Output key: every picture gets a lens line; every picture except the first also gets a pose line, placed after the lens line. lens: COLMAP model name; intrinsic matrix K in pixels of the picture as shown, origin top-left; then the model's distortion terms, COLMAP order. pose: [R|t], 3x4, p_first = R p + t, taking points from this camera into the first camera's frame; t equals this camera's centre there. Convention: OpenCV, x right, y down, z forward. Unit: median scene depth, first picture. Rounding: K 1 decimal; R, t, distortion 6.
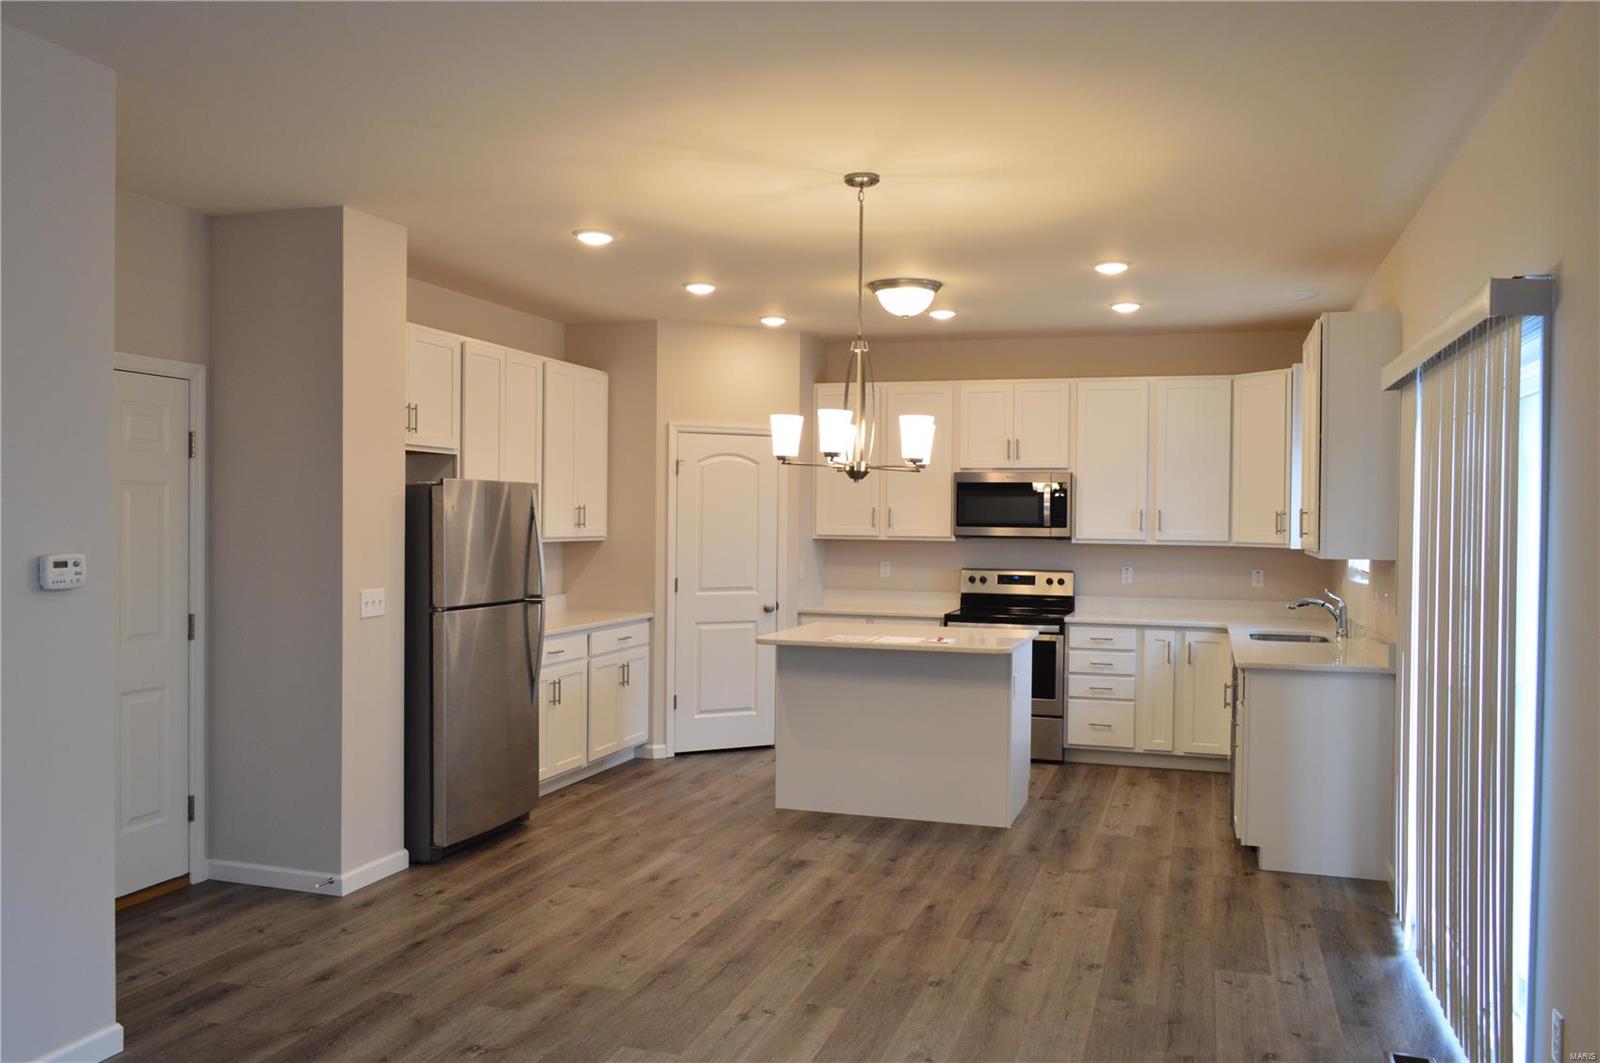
lens RADIAL K [[1261.8, 0, 794.6], [0, 1261.8, 536.3], [0, 0, 1]] dist [-0.017644, 0.003895]
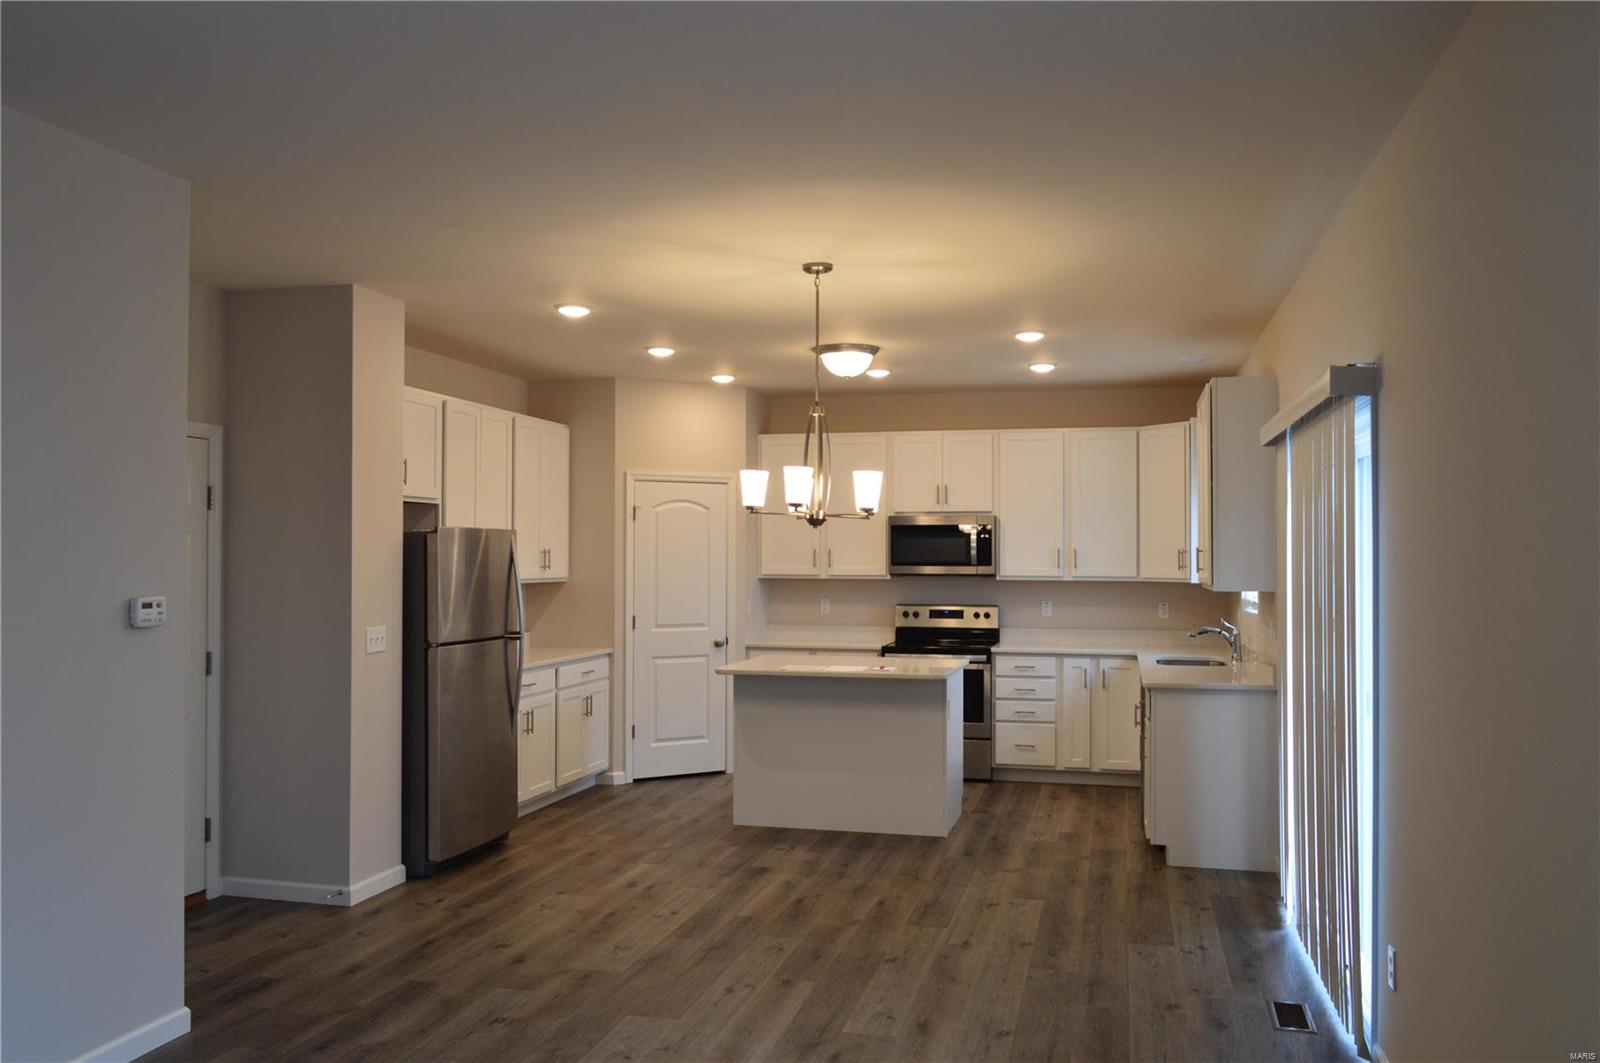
lens RADIAL K [[1261.8, 0, 794.6], [0, 1261.8, 536.3], [0, 0, 1]] dist [-0.017644, 0.003895]
pose [[0.998002, -0.007376, 0.062751, -0.026922], [0.009342, 0.999473, -0.031093, -0.000010], [-0.062489, 0.031617, 0.997545, -0.094653]]
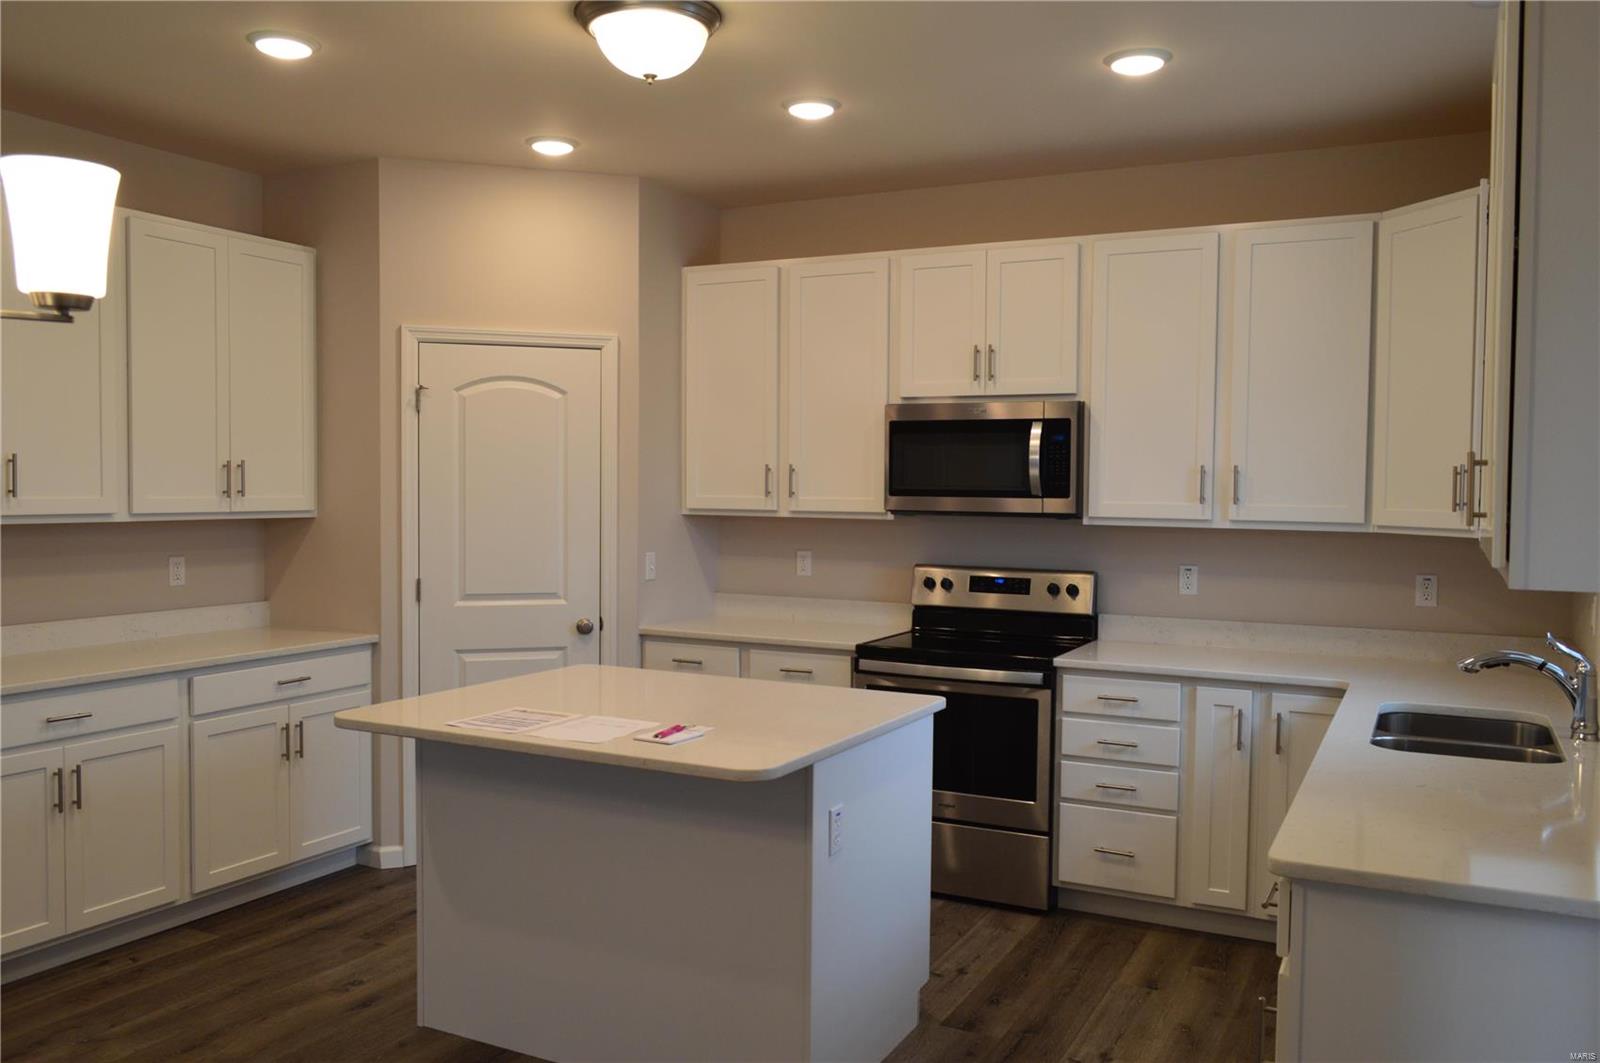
lens RADIAL K [[1261.8, 0, 794.6], [0, 1261.8, 536.3], [0, 0, 1]] dist [-0.017644, 0.003895]
pose [[0.986393, 0.005911, -0.164296, 0.212837], [-0.001725, 0.999671, 0.025609, -0.004360], [0.164393, -0.024977, 0.986079, 0.474717]]
